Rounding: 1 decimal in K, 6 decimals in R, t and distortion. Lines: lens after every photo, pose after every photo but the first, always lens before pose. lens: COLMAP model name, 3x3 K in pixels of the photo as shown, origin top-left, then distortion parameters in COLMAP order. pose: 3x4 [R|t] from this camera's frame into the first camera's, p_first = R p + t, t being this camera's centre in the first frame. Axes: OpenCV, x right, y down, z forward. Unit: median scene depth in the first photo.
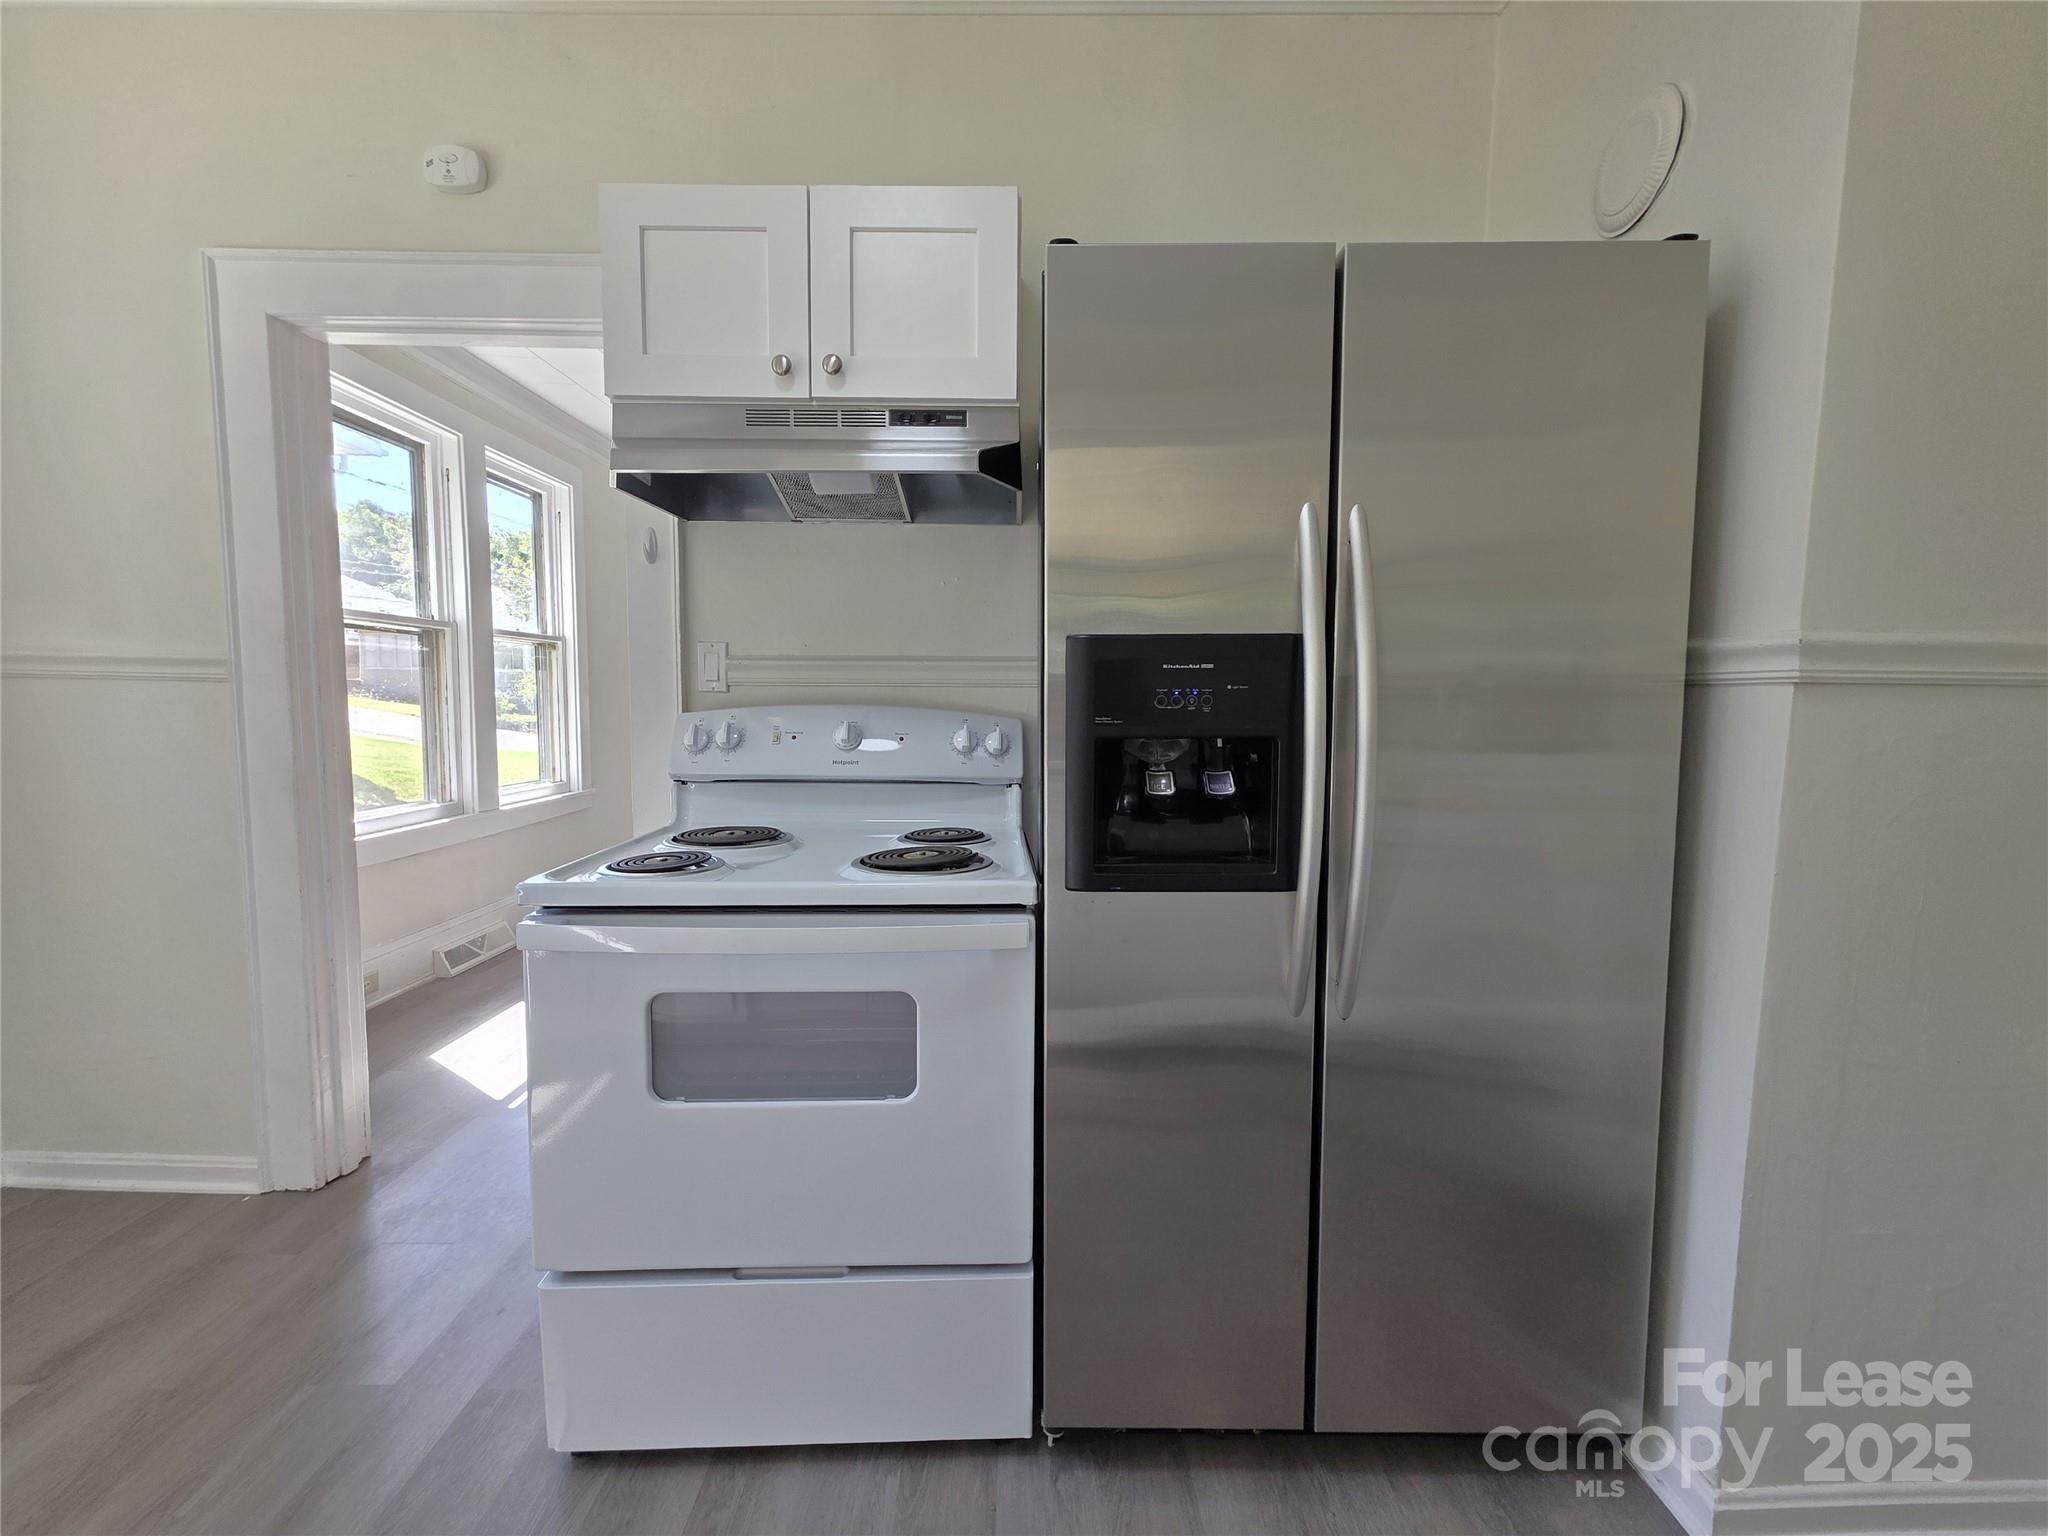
lens RADIAL K [[827.4, 0, 1029.3], [0, 827.4, 759.8], [0, 0, 1]] dist [0.002715, 0.000280]
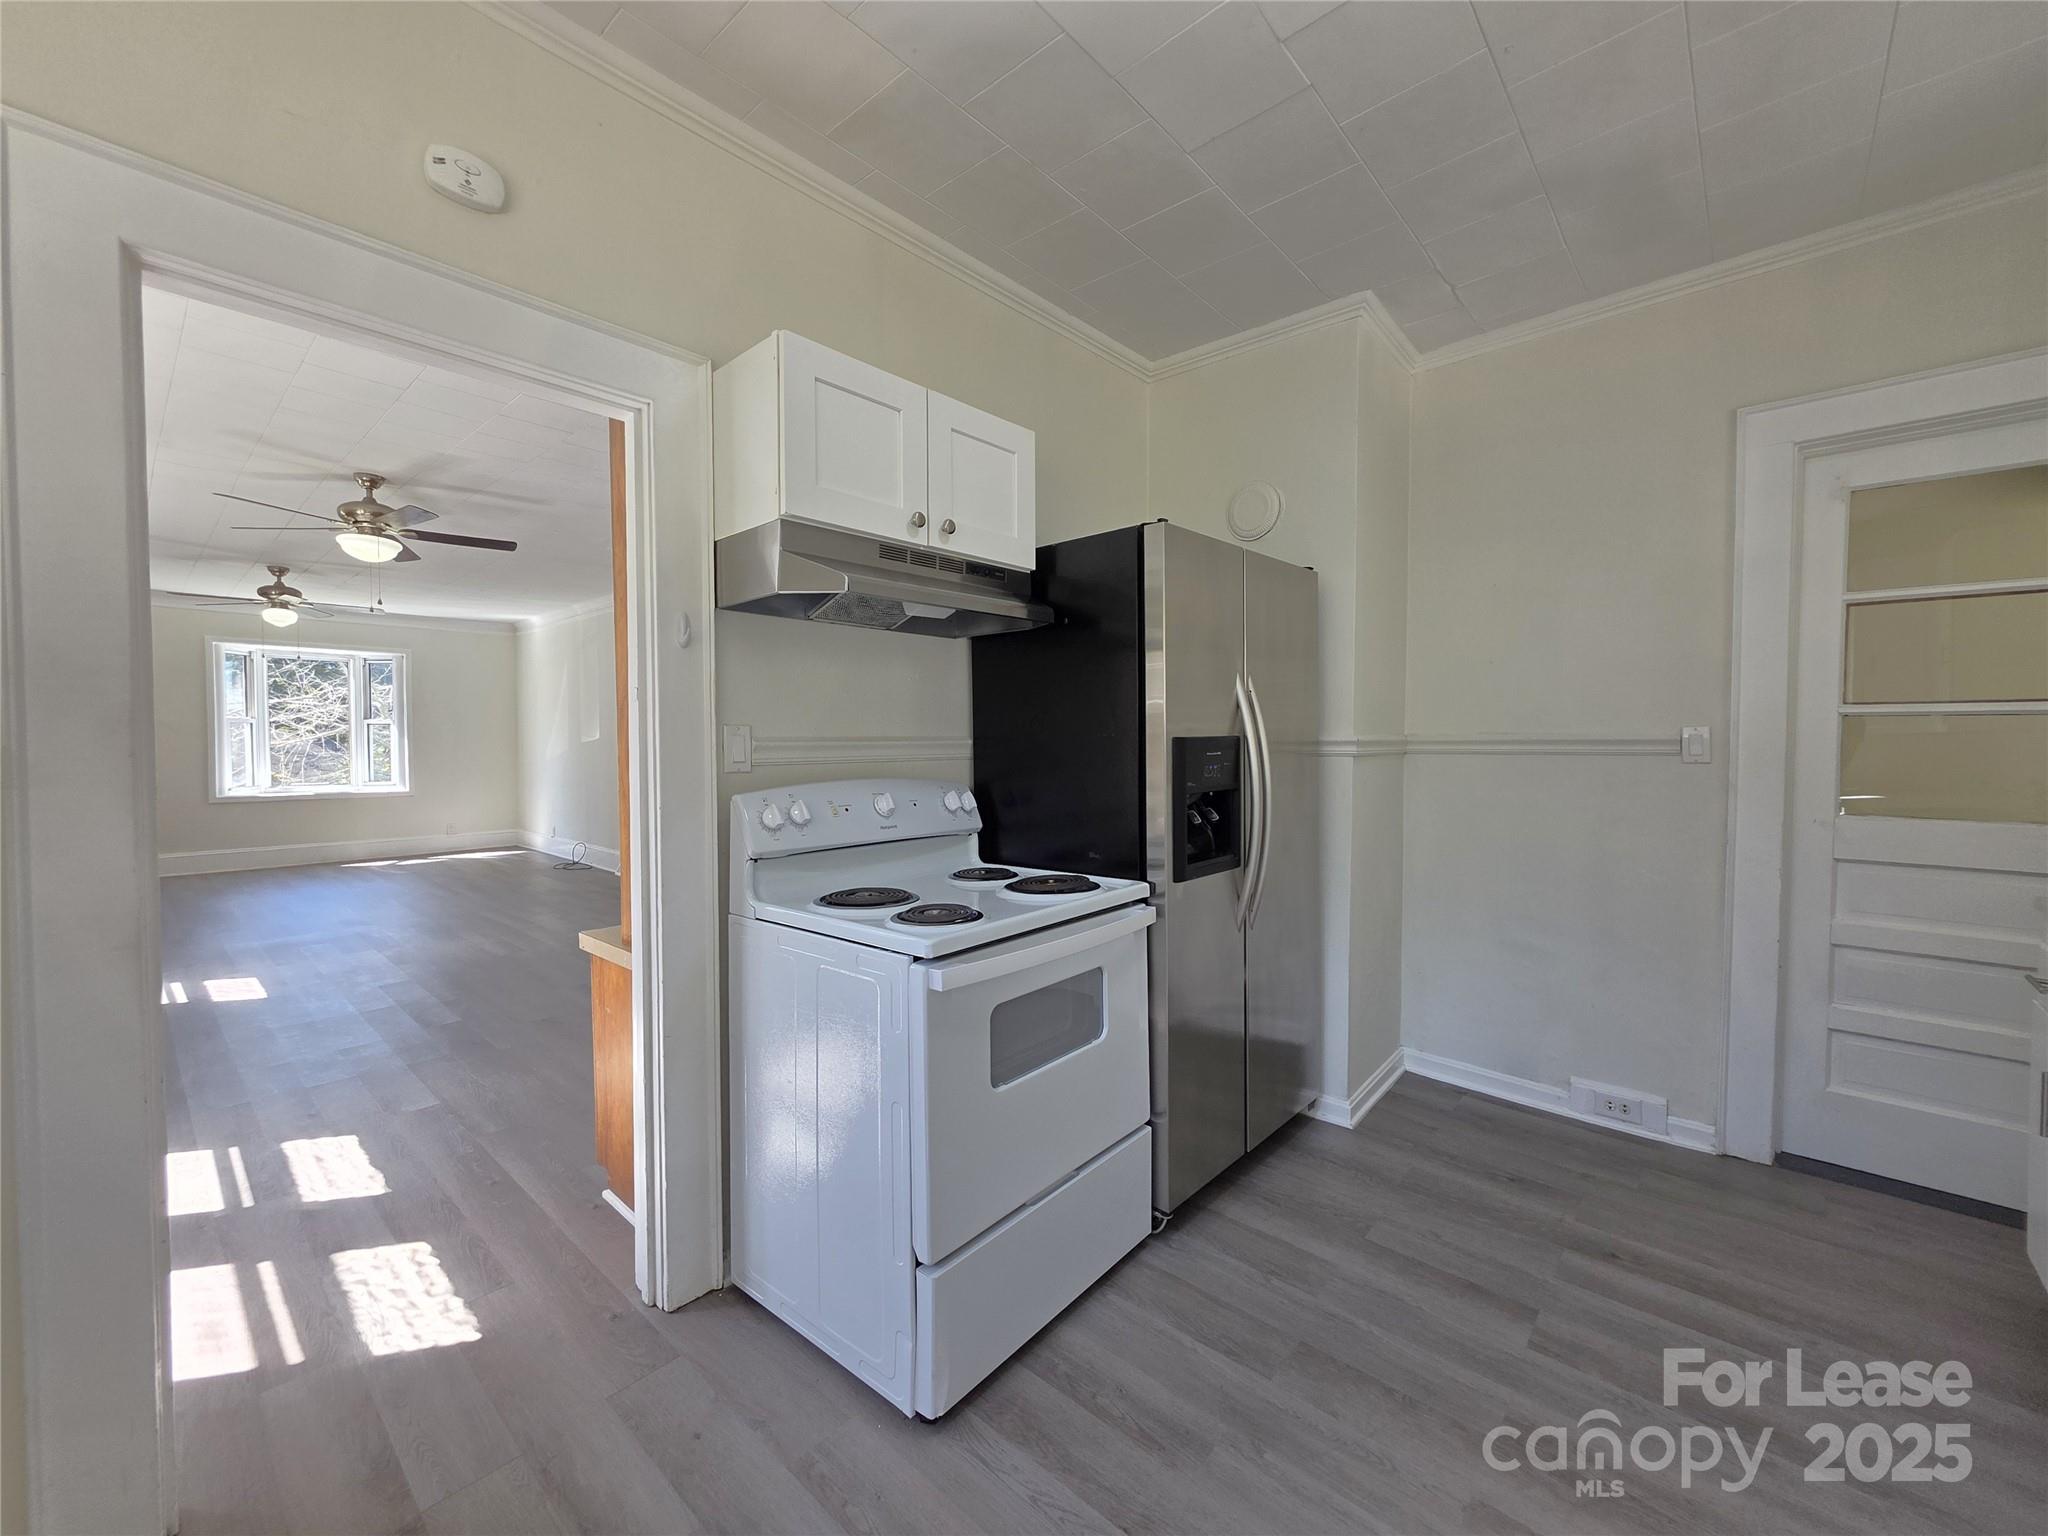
lens RADIAL K [[809.8, 0, 1020.4], [0, 809.8, 761.4], [0, 0, 1]] dist [0.001155, 0.000009]
pose [[0.679624, -0.029582, 0.732964, -1.298396], [0.064247, 0.997747, -0.019304, -0.078342], [-0.730742, 0.060210, 0.679993, 0.063525]]
